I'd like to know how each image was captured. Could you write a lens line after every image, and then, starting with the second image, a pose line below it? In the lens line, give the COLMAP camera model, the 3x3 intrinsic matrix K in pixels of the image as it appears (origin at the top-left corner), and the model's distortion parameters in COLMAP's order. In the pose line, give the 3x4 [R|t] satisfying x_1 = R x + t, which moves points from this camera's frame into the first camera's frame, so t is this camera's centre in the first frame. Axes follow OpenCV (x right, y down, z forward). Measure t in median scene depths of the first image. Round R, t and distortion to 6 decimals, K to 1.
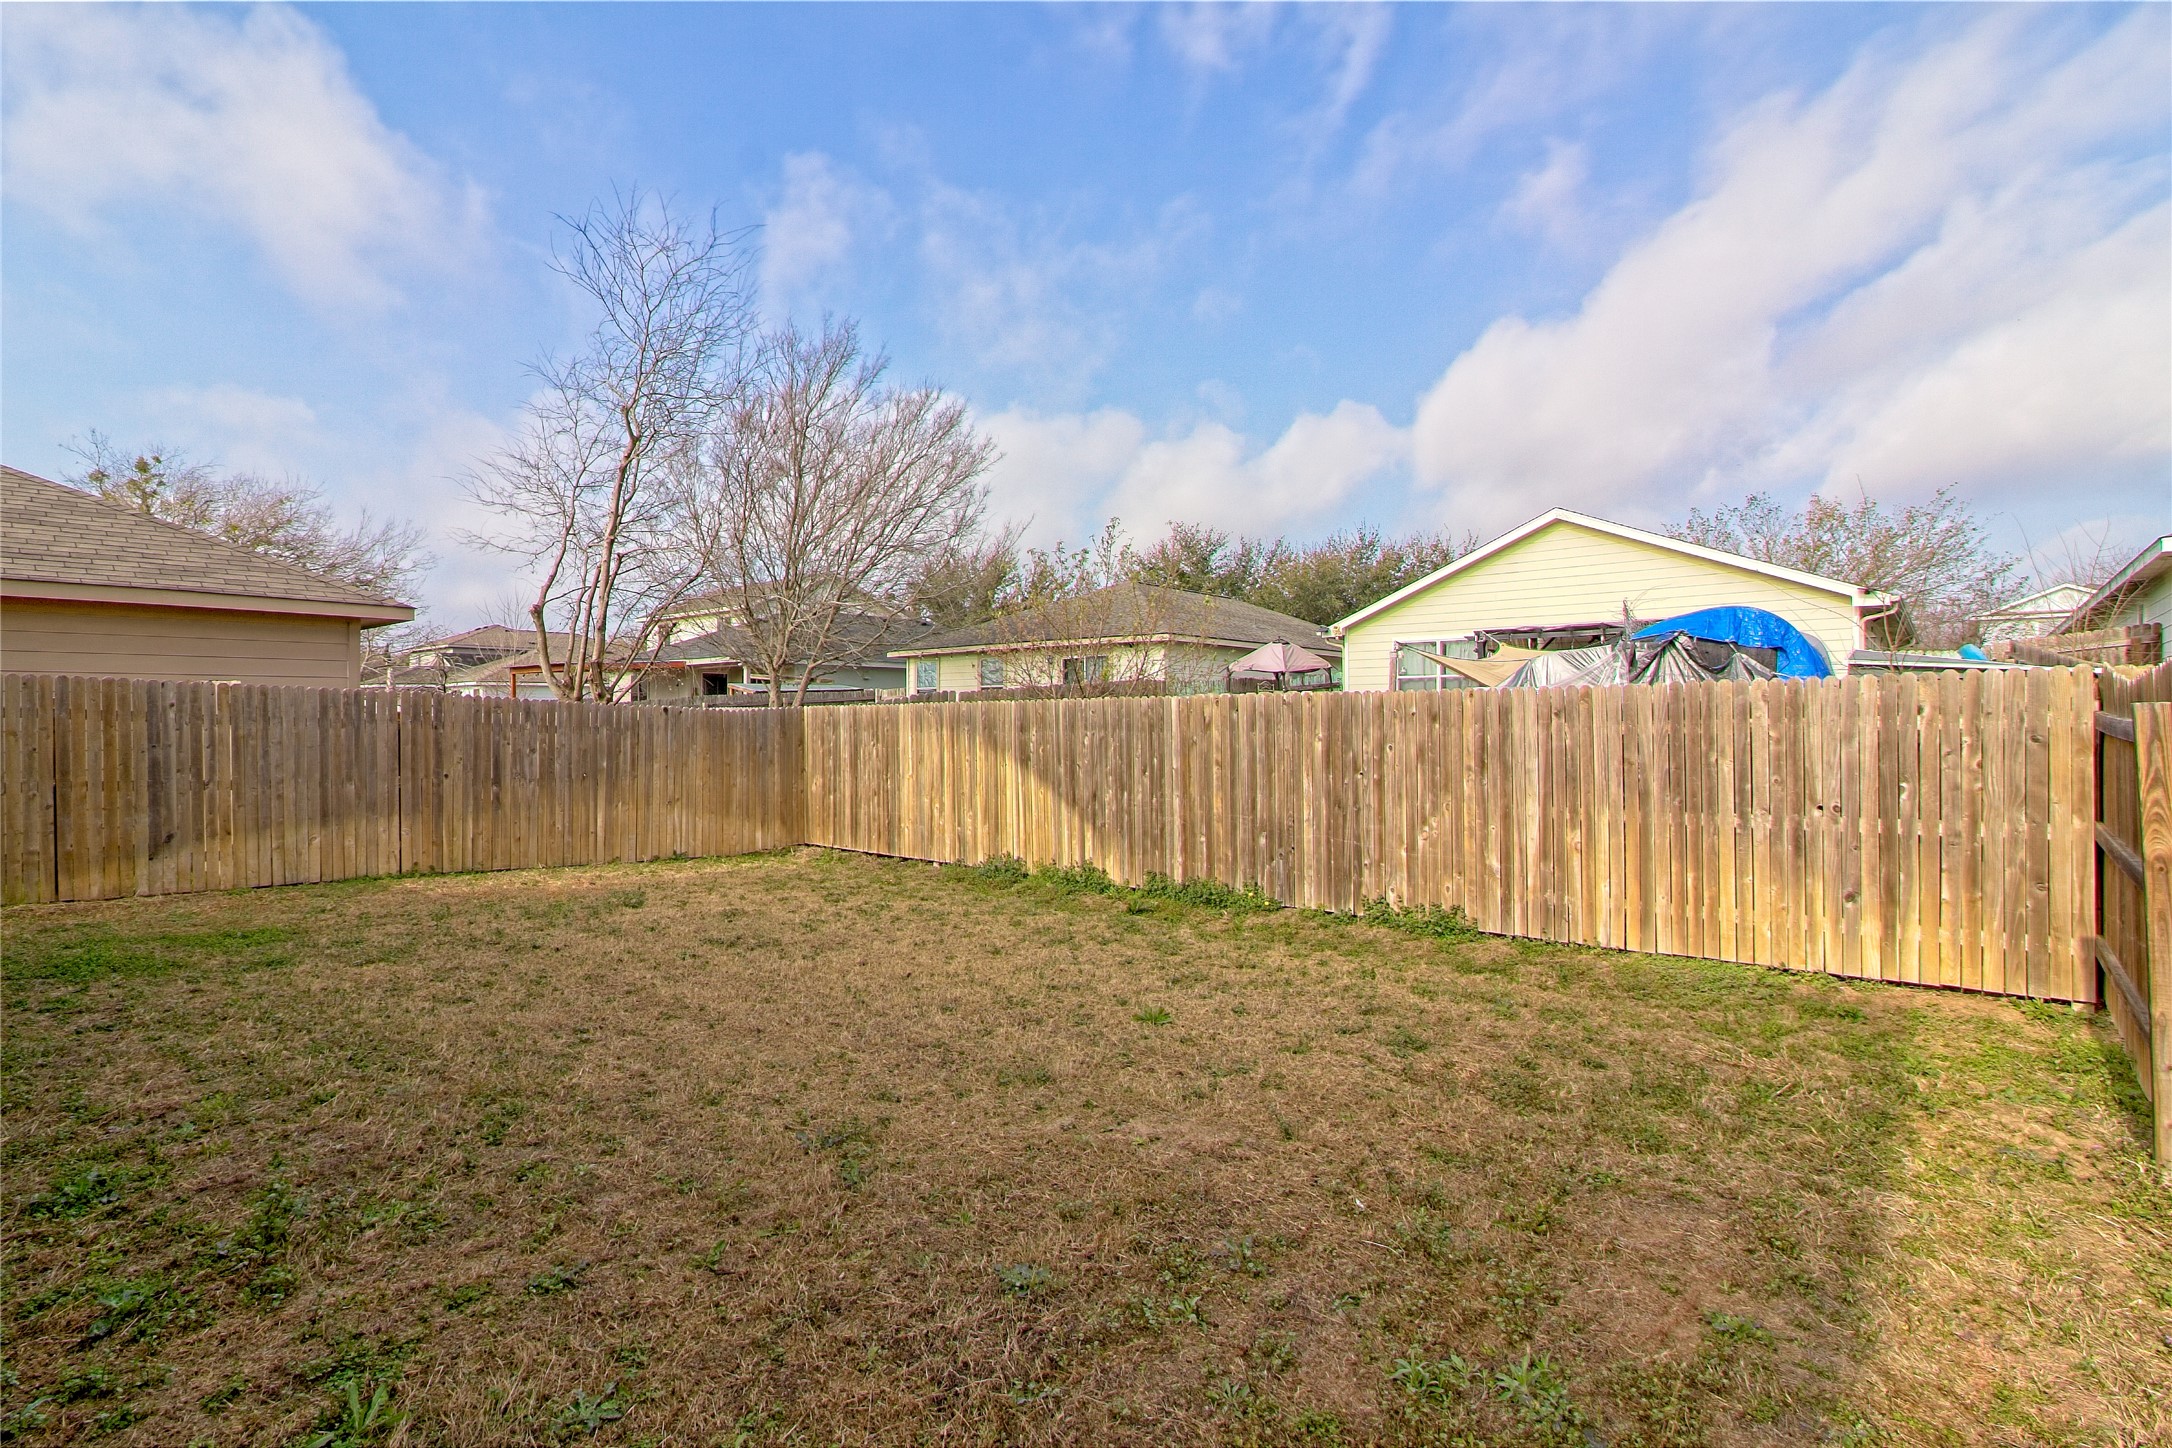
lens RADIAL K [[1002.8, 0, 1089.2], [0, 1002.8, 711.7], [0, 0, 1]] dist [-0.008976, 0.005387]
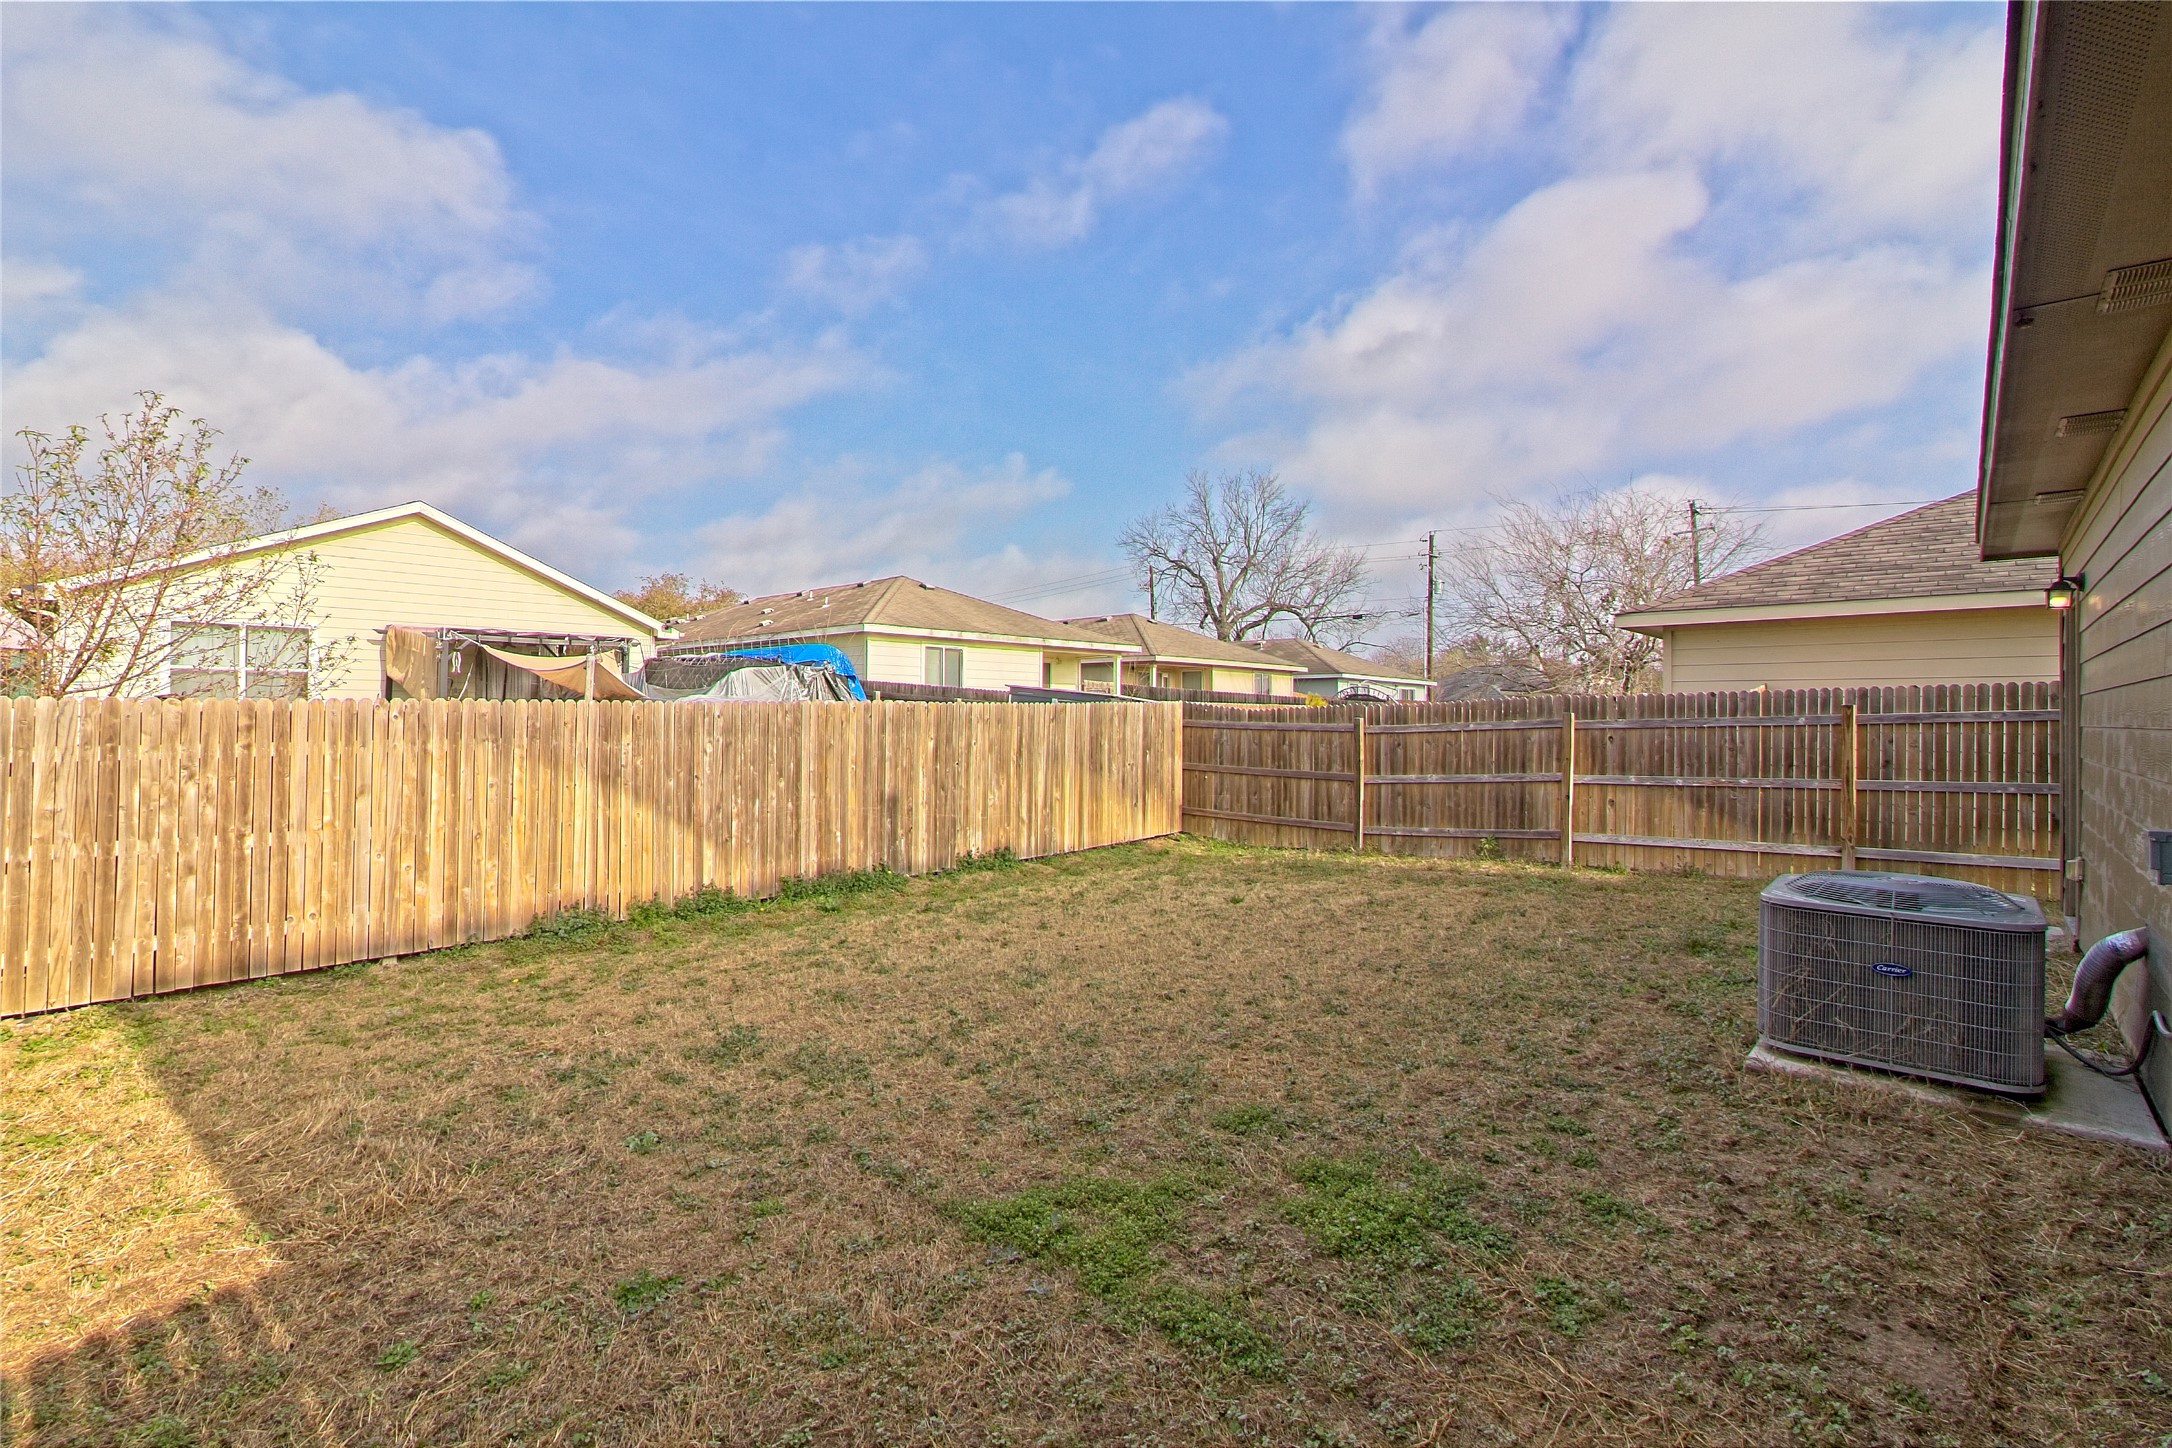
lens RADIAL K [[1002.8, 0, 1070.2], [0, 1002.8, 718.4], [0, 0, 1]] dist [-0.008976, 0.005387]
pose [[0.014447, 0.006005, 0.999878, -0.923332], [-0.010601, 0.999927, -0.005852, 0.005073], [-0.999839, -0.010515, 0.014510, 0.693700]]
